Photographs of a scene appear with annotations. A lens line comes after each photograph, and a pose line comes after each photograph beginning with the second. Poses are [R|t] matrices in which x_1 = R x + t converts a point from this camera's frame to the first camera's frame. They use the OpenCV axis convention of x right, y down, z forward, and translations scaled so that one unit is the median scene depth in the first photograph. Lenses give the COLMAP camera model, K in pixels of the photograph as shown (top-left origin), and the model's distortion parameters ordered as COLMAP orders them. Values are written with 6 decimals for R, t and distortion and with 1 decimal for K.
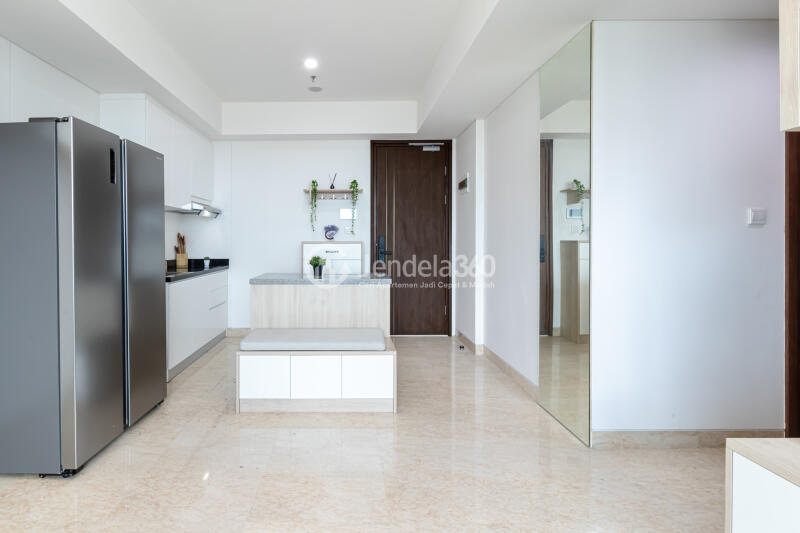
lens RADIAL K [[391.2, 0, 401.3], [0, 391.2, 243.3], [0, 0, 1]] dist [-0.005562, 0.000446]
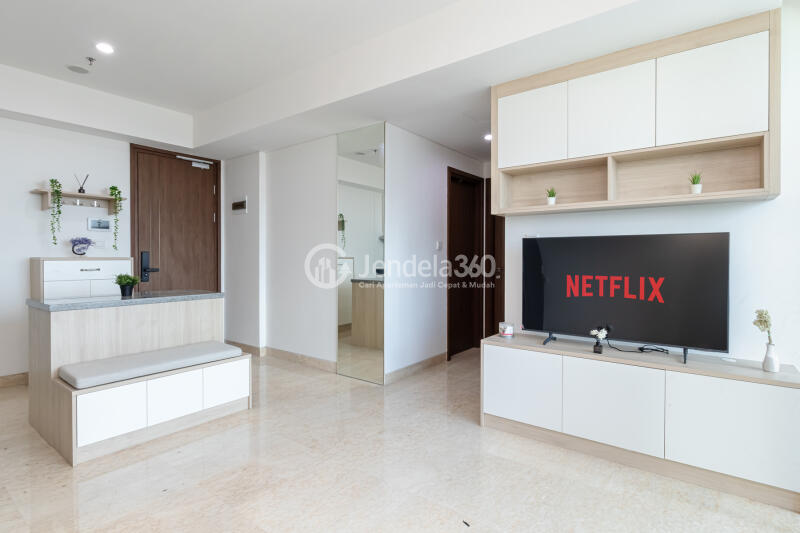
lens RADIAL K [[394.7, 0, 399.2], [0, 394.7, 265.3], [0, 0, 1]] dist [-0.011163, -0.001731]
pose [[0.609376, -0.012350, 0.792785, -0.477923], [0.001396, 0.999894, 0.014504, 0.000865], [-0.792880, -0.007731, 0.609329, -0.028188]]
